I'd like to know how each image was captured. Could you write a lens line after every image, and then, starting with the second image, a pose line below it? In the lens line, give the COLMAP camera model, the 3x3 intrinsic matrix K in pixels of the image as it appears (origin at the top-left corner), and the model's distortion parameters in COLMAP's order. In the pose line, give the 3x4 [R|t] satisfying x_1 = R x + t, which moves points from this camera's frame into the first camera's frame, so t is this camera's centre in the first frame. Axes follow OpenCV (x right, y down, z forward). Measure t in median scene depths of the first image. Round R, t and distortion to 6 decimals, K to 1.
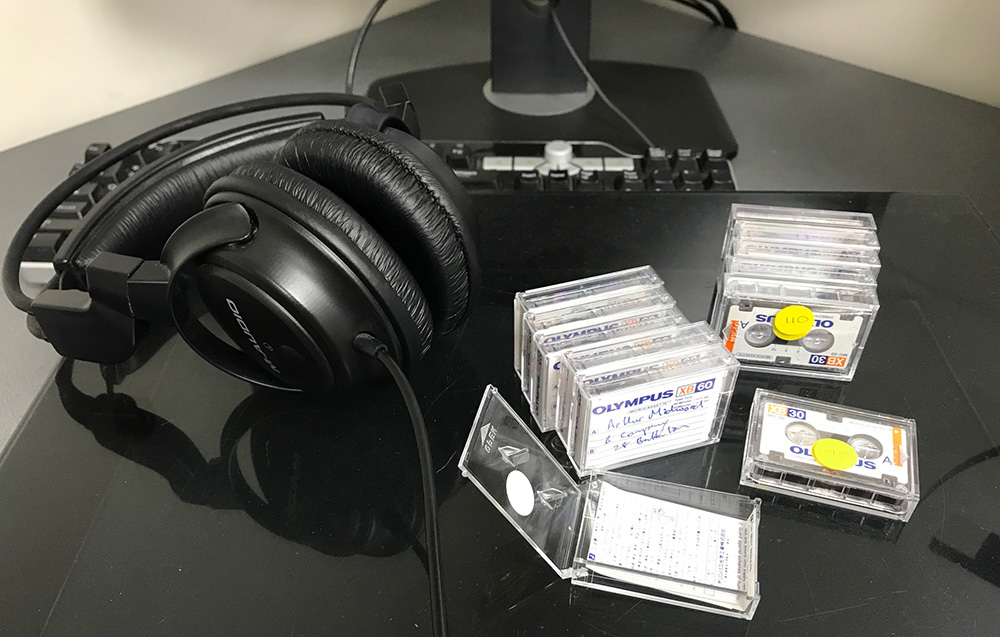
lens RADIAL K [[812.4, 0, 499.3], [0, 812.4, 318.6], [0, 0, 1]] dist [0.014232, -0.010543]
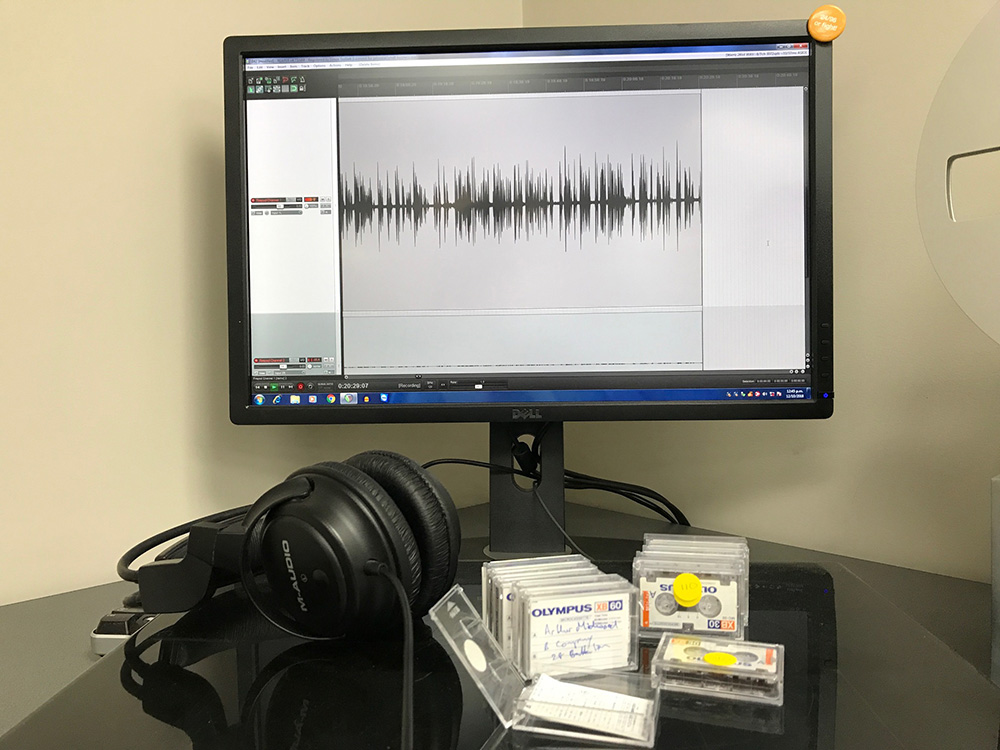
lens RADIAL K [[805.3, 0, 500.1], [0, 805.3, 375.6], [0, 0, 1]] dist [0.001721, 0.002592]
pose [[0.999615, -0.004677, -0.027348, 0.095170], [-0.013618, 0.776064, -0.630507, 0.628724], [0.024173, 0.630637, 0.775701, -0.297302]]
